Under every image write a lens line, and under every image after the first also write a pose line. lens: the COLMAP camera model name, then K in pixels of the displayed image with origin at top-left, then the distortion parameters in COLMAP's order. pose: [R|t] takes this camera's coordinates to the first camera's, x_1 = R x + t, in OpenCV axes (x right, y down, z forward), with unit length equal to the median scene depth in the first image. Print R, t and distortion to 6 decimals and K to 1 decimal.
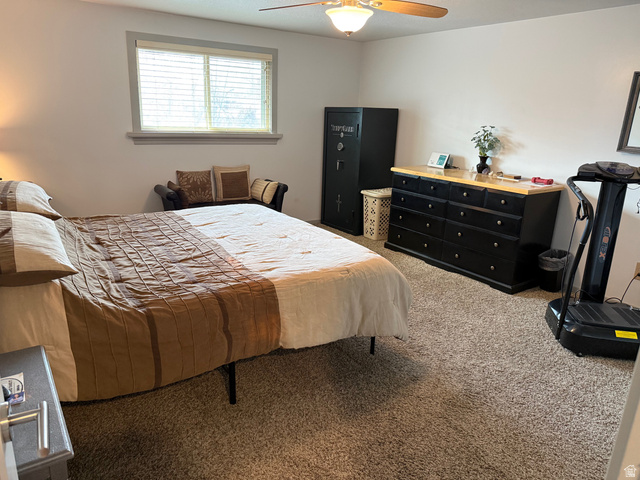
lens RADIAL K [[443.3, 0, 317.9], [0, 443.3, 243.5], [0, 0, 1]] dist [0.080386, -0.109391]
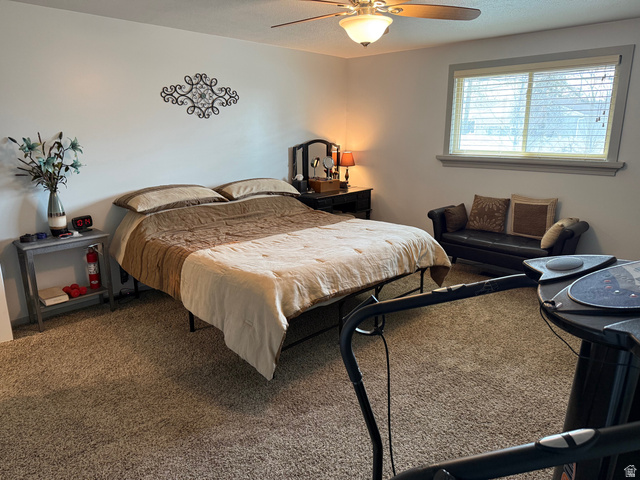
lens RADIAL K [[447.3, 0, 320.0], [0, 447.3, 240.0], [0, 0, 1]] dist [0.059345, -0.067142]
pose [[0.202554, 0.198852, -0.958869, 0.621318], [-0.266750, 0.953343, 0.141357, -0.123491], [0.942240, 0.227146, 0.246147, 0.484457]]
